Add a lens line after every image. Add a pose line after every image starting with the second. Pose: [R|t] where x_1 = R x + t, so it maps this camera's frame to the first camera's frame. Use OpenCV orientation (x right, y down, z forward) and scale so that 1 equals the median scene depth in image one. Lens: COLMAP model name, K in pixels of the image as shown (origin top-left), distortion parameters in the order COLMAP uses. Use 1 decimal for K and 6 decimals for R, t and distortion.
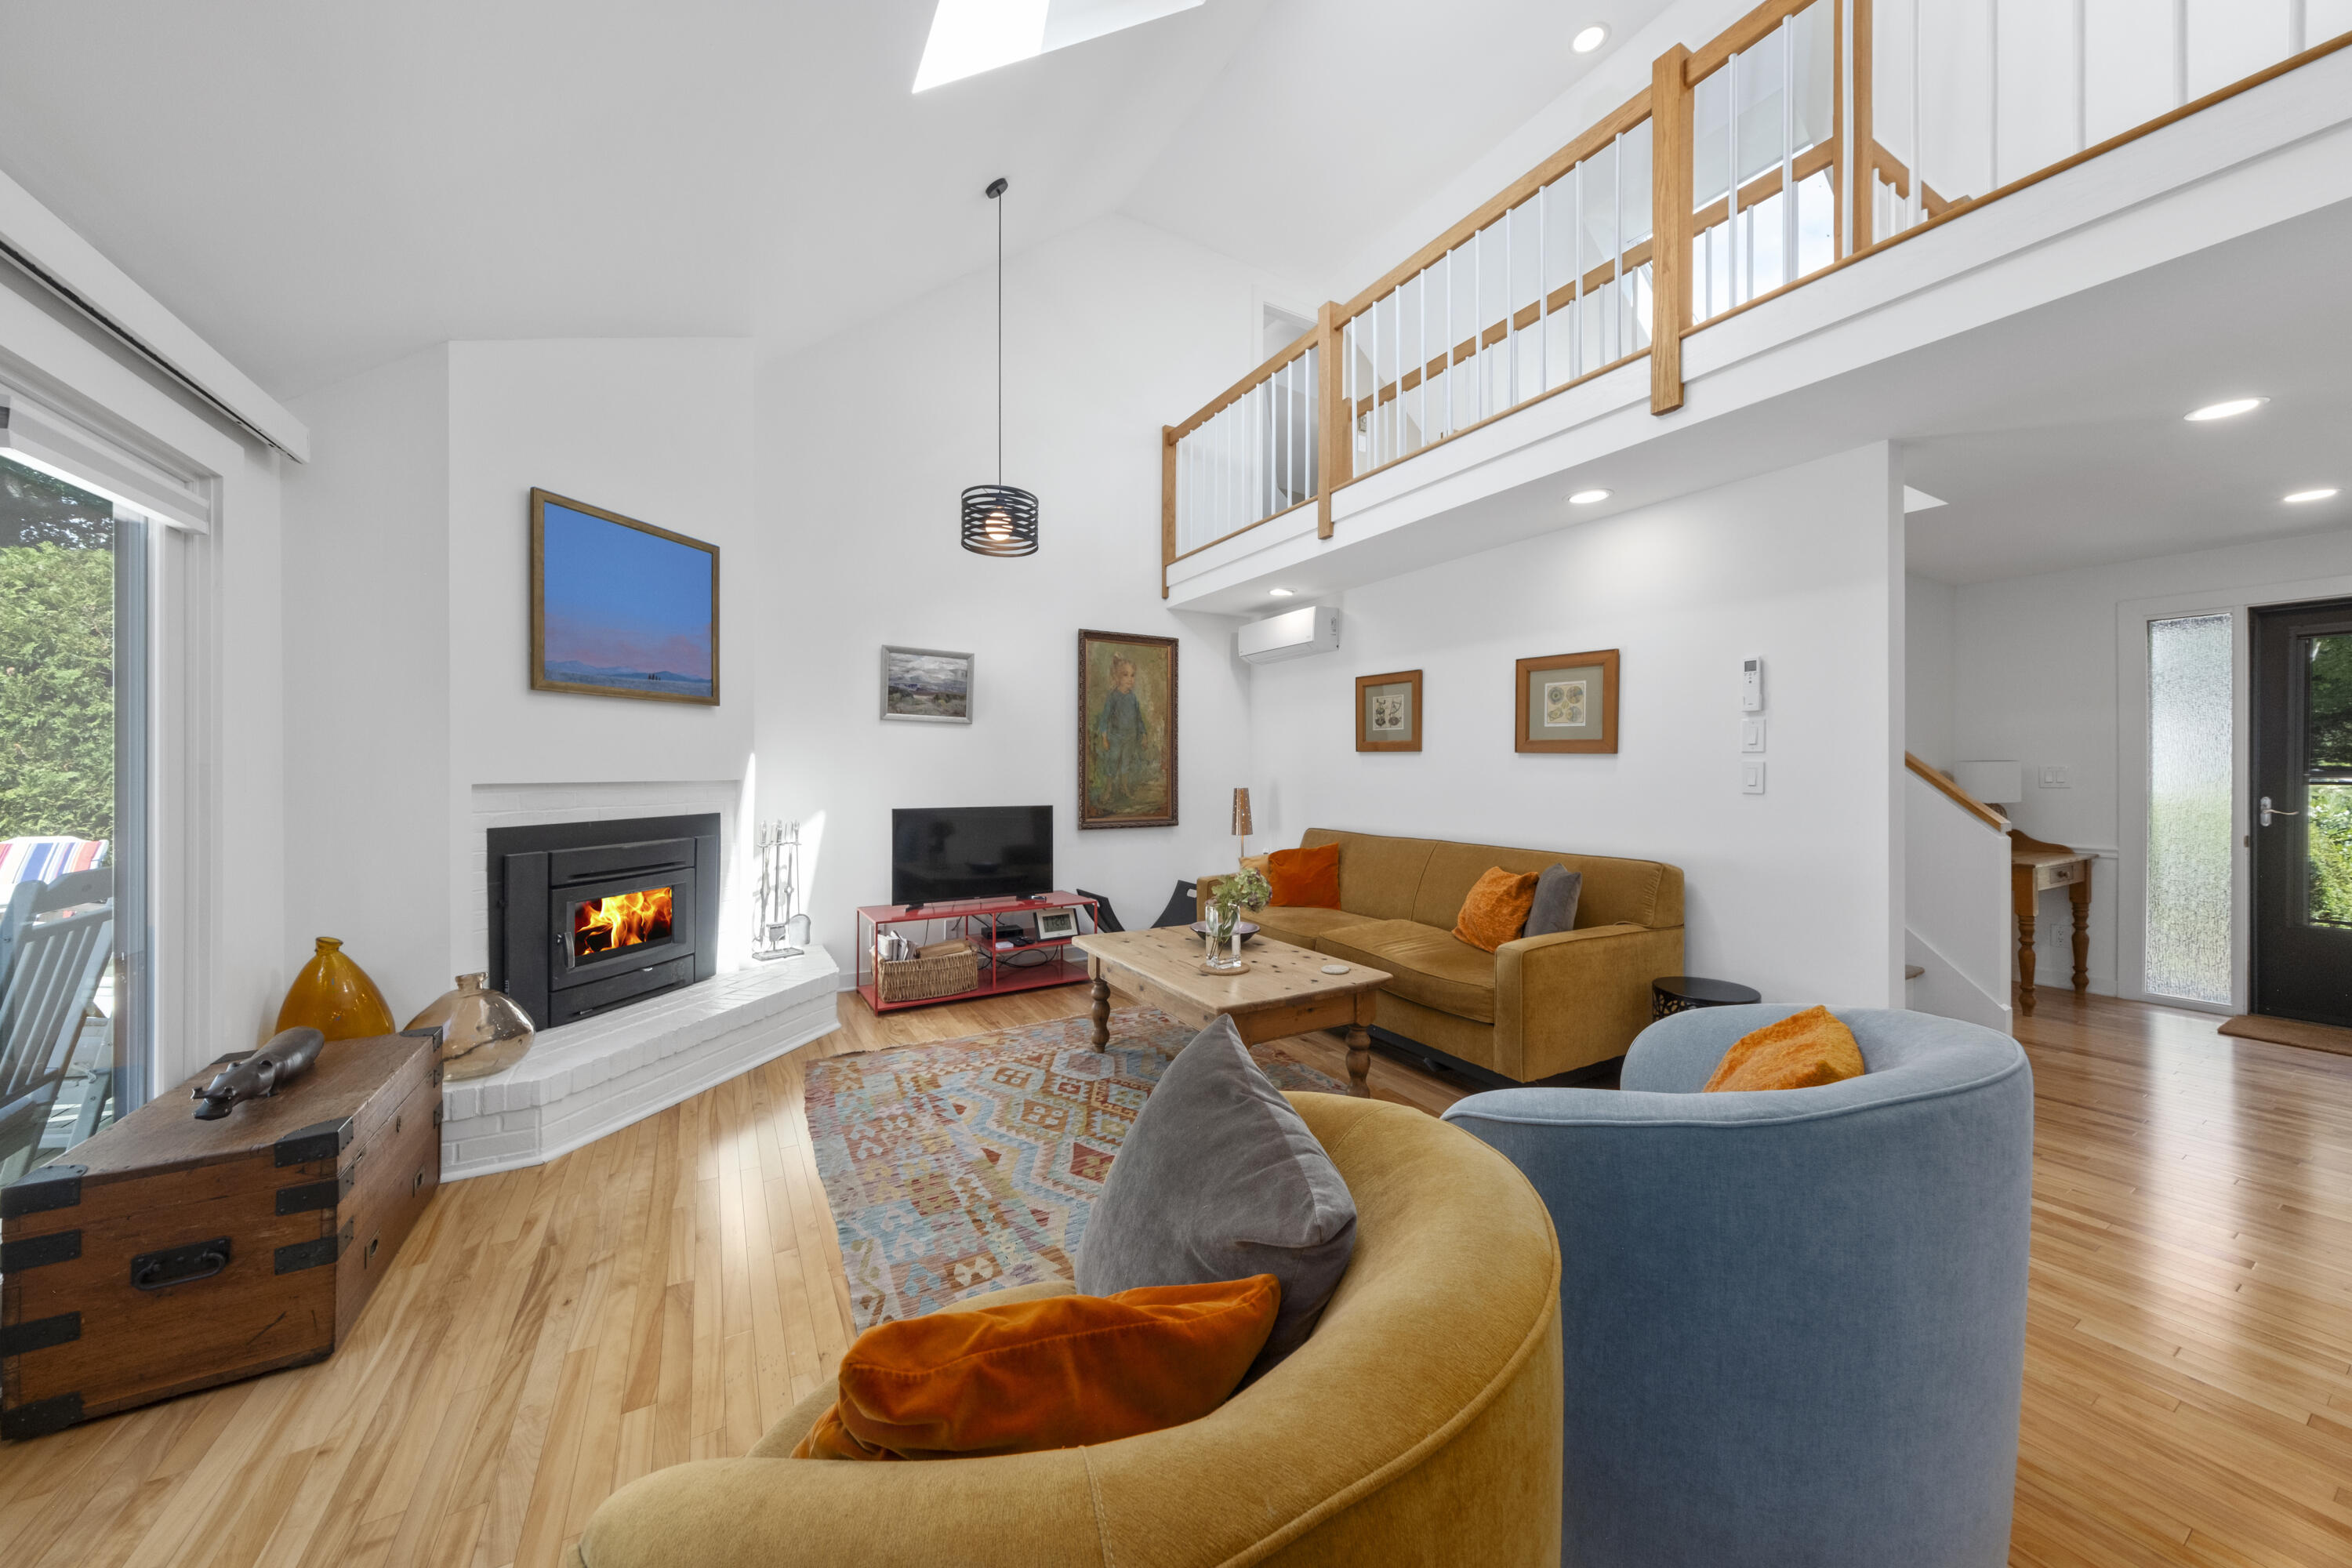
lens RADIAL K [[815.2, 0, 1184.7], [0, 815.2, 774.5], [0, 0, 1]] dist [-0.000425, -0.000013]
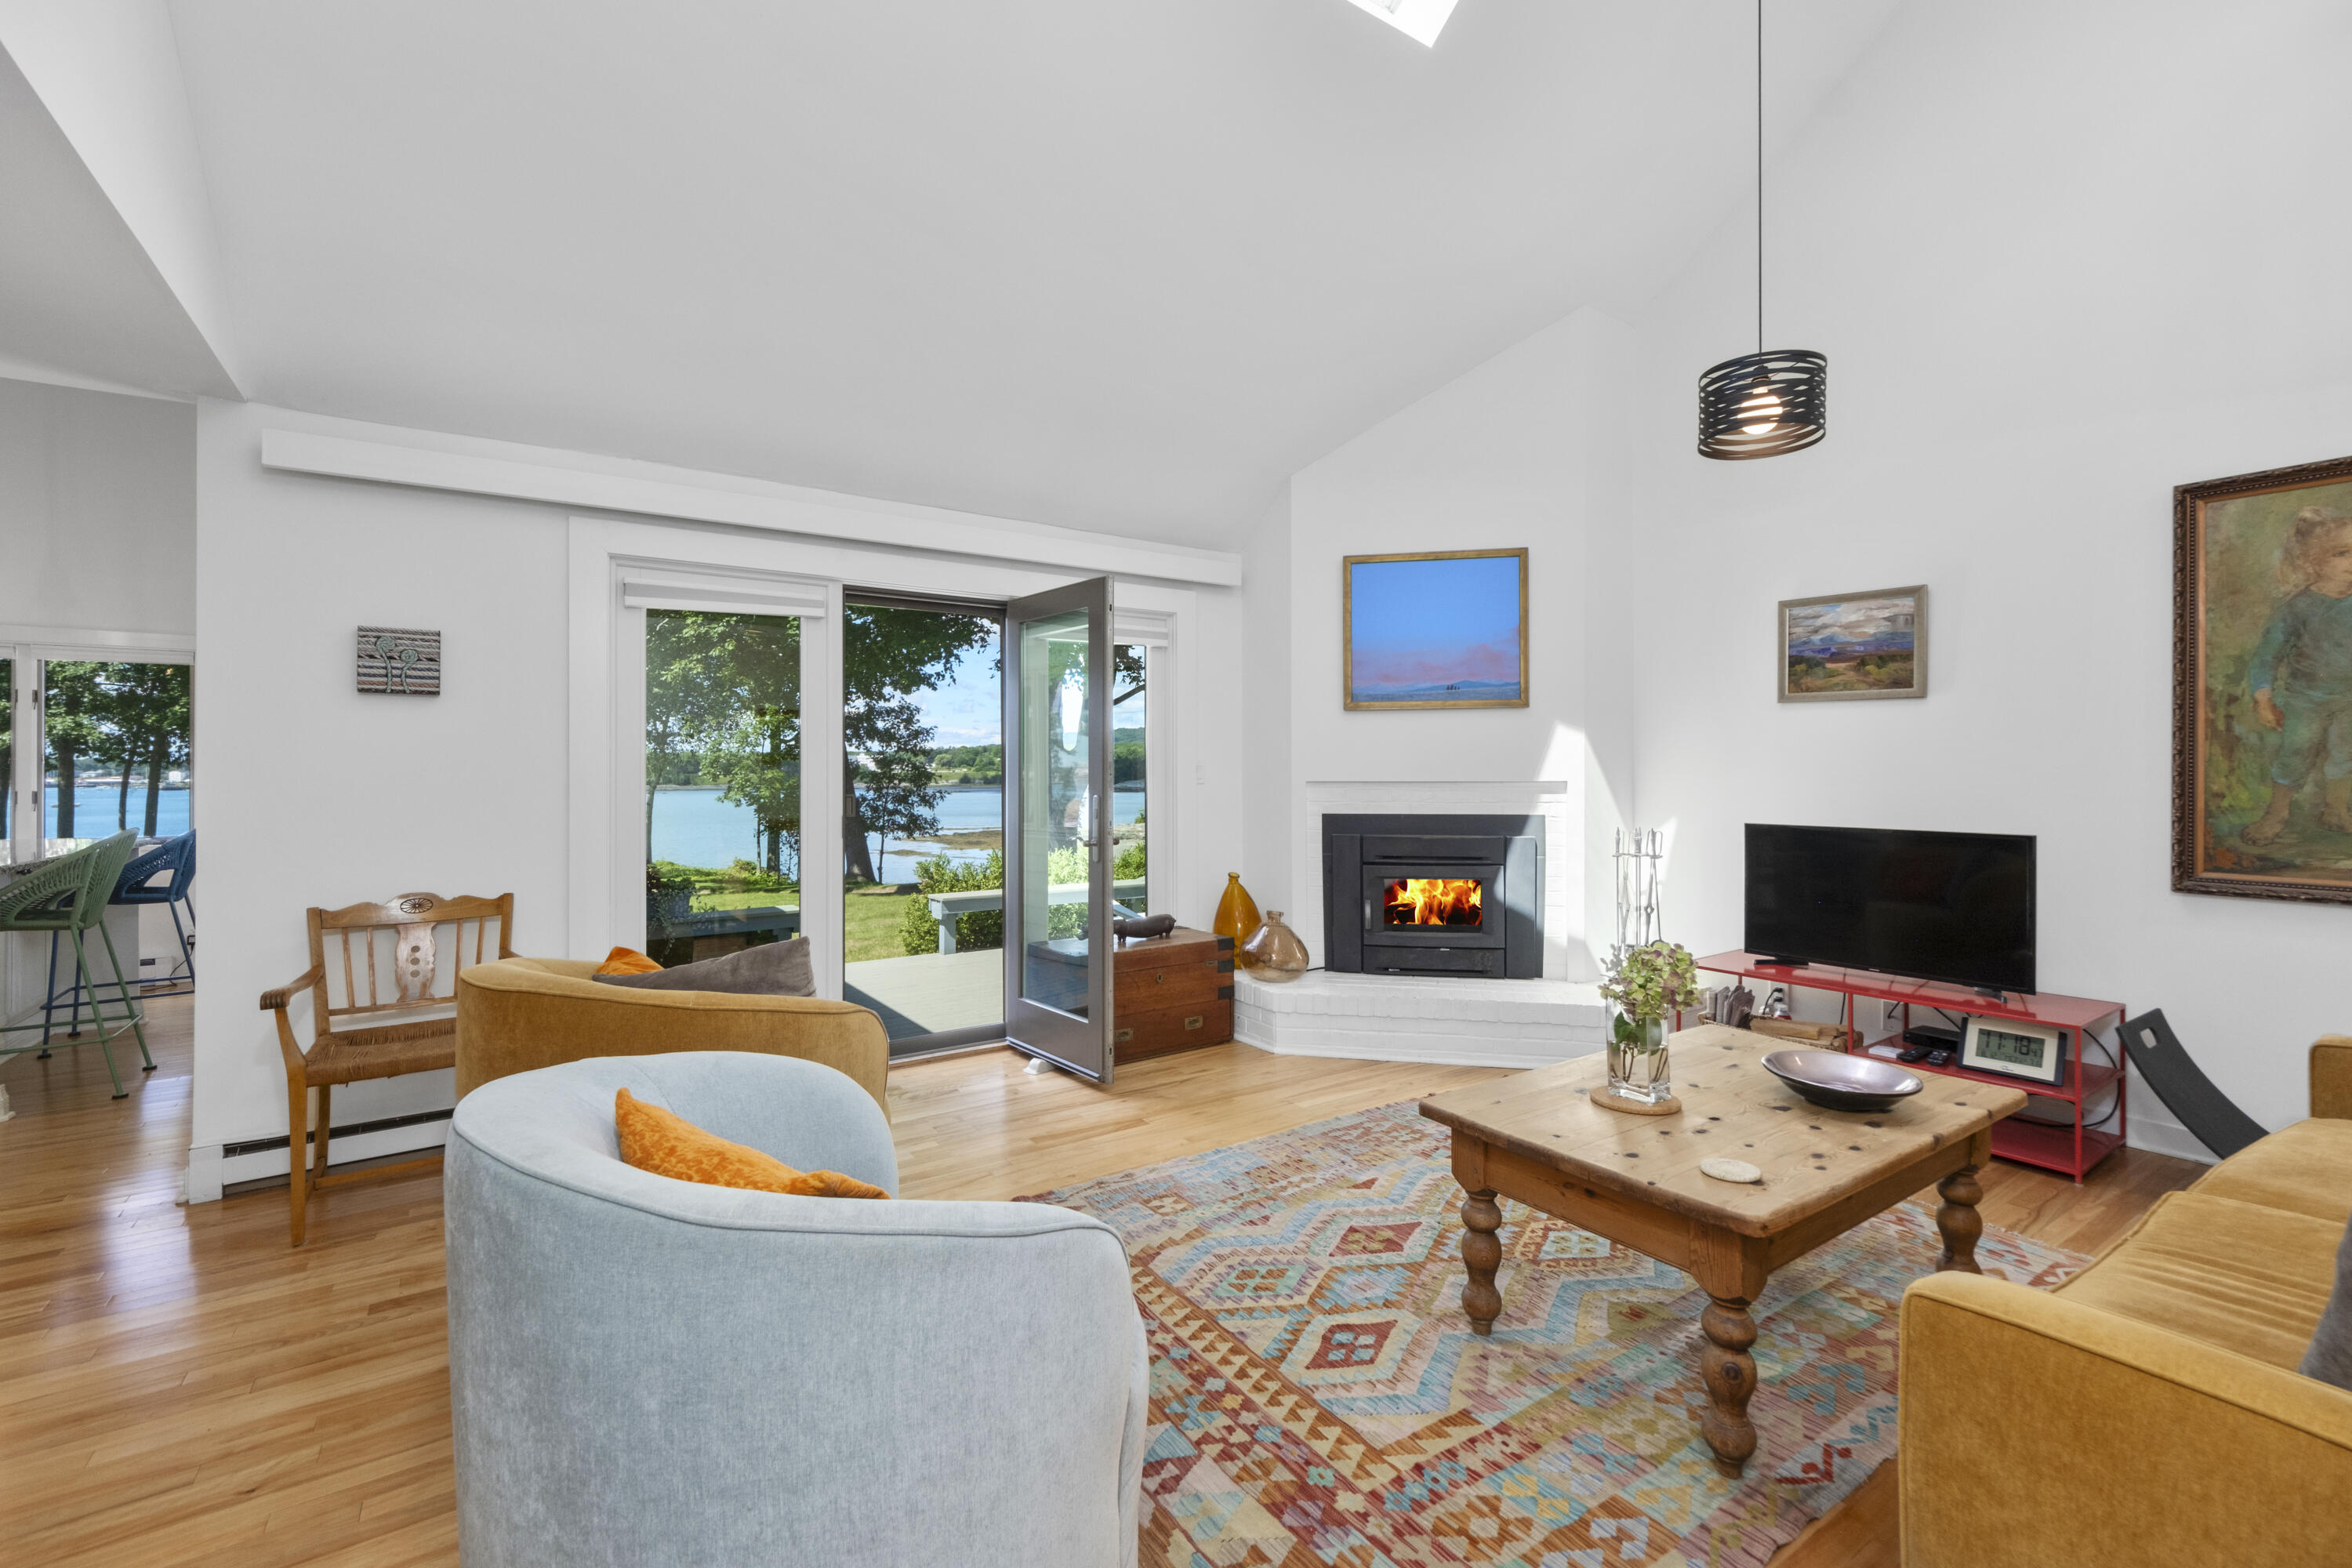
lens RADIAL K [[1004.5, 0, 1180.0], [0, 1004.5, 775.5], [0, 0, 1]] dist [0.002654, -0.000079]
pose [[0.062258, 0.004710, -0.998049, 0.690971], [-0.003194, 0.999985, 0.004520, -0.004958], [0.998055, 0.002906, 0.062272, 0.549141]]
